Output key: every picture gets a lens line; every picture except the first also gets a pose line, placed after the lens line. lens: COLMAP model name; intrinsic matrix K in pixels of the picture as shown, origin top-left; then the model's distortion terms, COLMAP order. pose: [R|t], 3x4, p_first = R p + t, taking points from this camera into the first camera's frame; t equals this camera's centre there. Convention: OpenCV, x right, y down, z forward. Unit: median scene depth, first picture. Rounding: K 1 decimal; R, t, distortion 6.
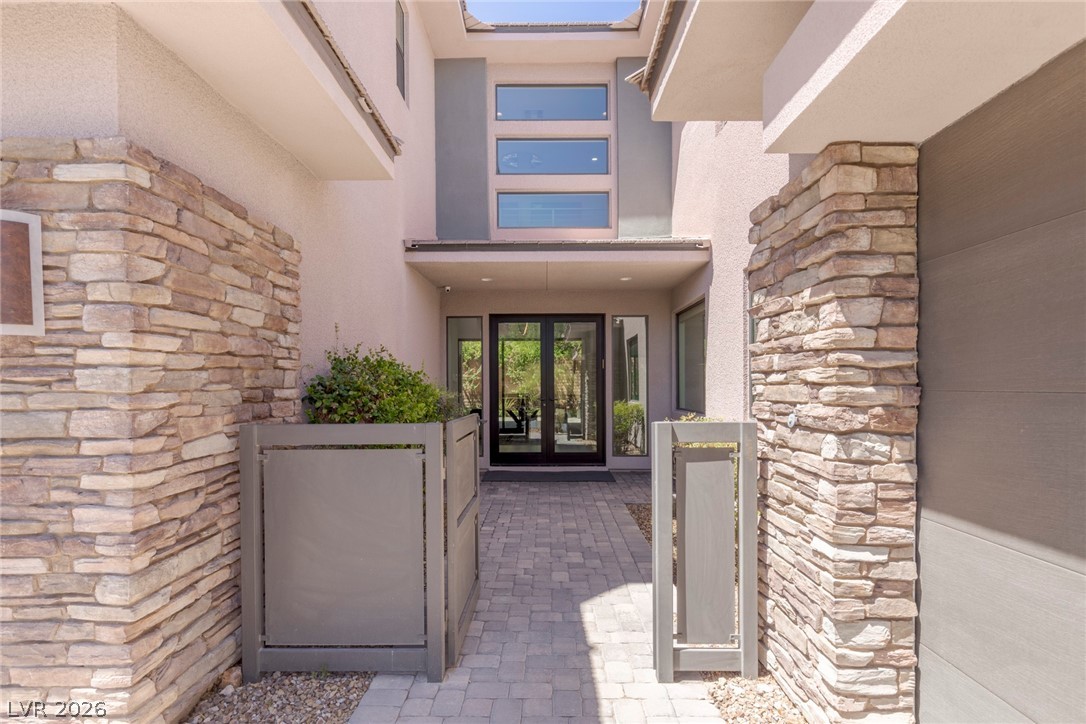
lens RADIAL K [[562.2, 0, 538.6], [0, 562.2, 389.4], [0, 0, 1]] dist [-0.001631, 0.000291]
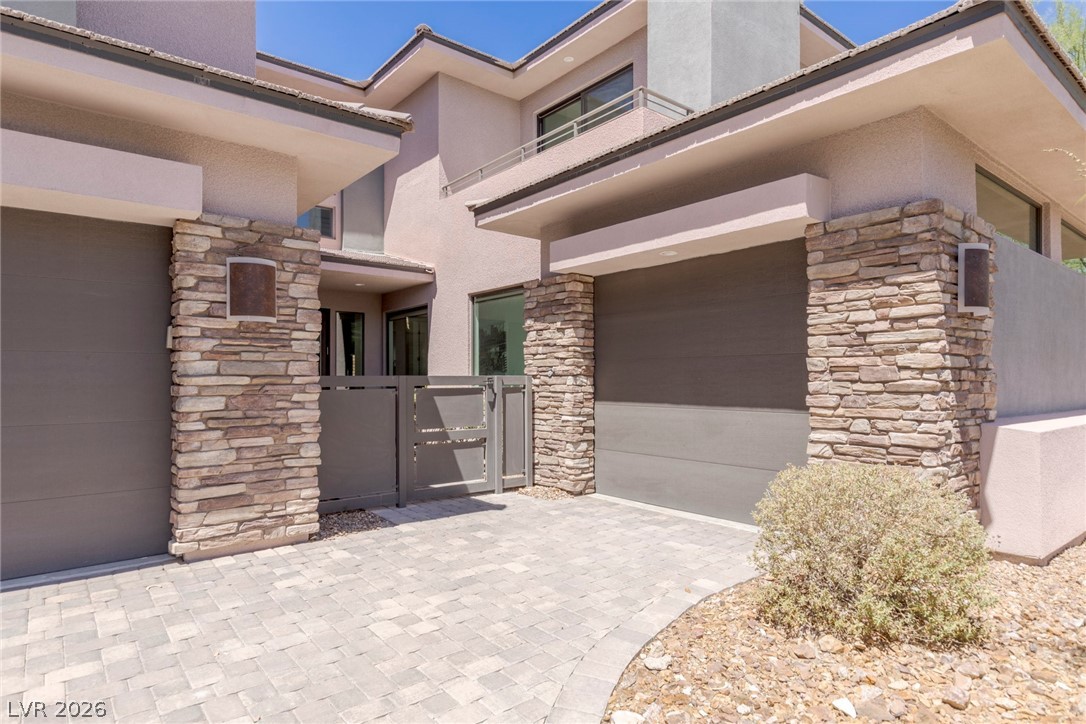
lens RADIAL K [[619.4, 0, 543.9], [0, 619.4, 366.7], [0, 0, 1]] dist [0.001059, 0.000022]
pose [[0.768821, 0.016826, 0.639243, -1.540959], [0.002791, 0.999556, -0.029667, 0.124470], [-0.639458, 0.024593, 0.768433, -1.270297]]
